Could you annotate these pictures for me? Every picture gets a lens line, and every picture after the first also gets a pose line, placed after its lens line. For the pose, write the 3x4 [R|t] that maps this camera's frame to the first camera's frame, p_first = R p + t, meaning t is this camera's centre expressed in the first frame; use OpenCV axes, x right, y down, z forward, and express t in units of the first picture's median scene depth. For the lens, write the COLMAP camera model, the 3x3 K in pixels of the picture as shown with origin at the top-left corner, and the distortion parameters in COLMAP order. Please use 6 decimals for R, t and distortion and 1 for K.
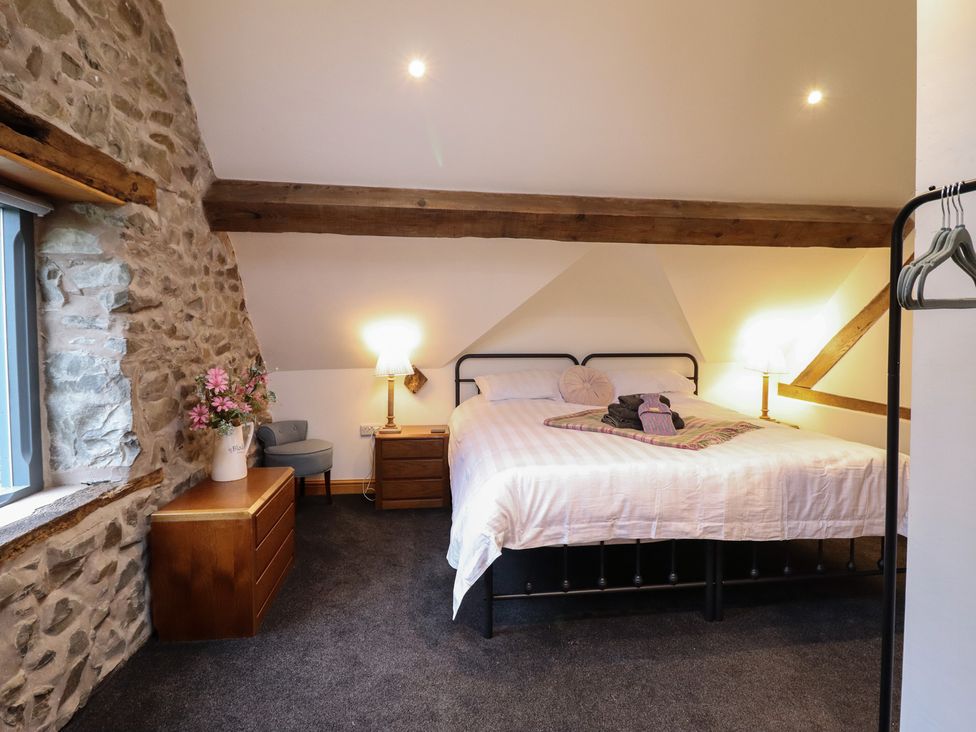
lens RADIAL K [[530.0, 0, 490.5], [0, 530.0, 354.5], [0, 0, 1]] dist [-0.002477, -0.008336]
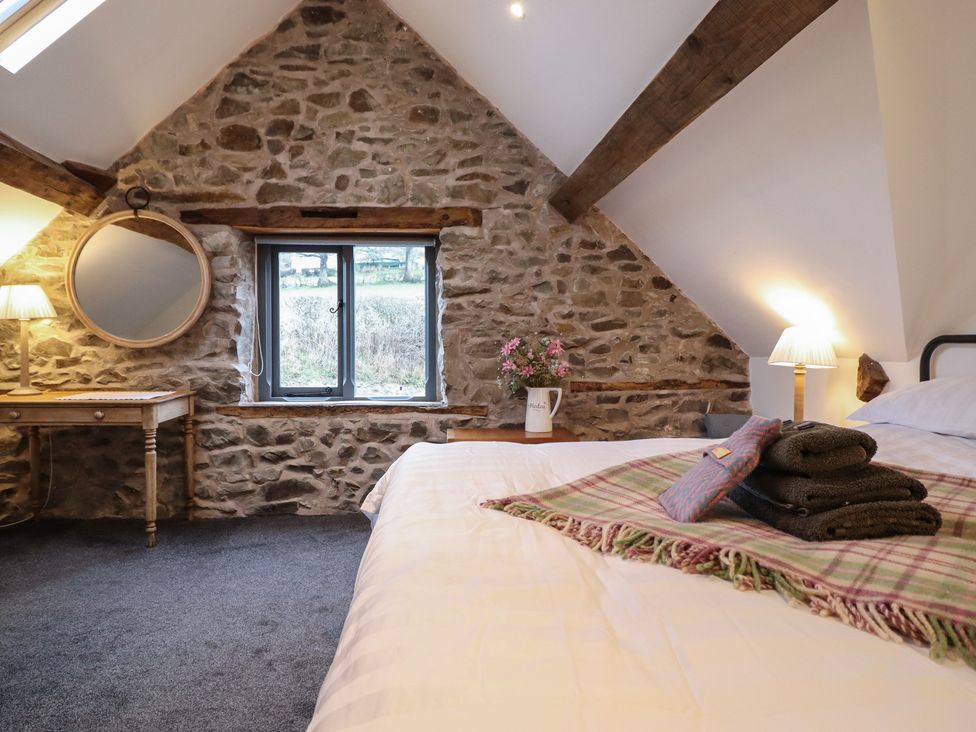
lens RADIAL K [[596.4, 0, 490.5], [0, 596.4, 356.0], [0, 0, 1]] dist [0.006694, 0.000306]
pose [[-0.034121, 0.017144, -0.999271, 0.873254], [-0.039059, 0.999066, 0.018474, 0.045819], [0.998654, 0.039661, -0.033420, 0.955616]]
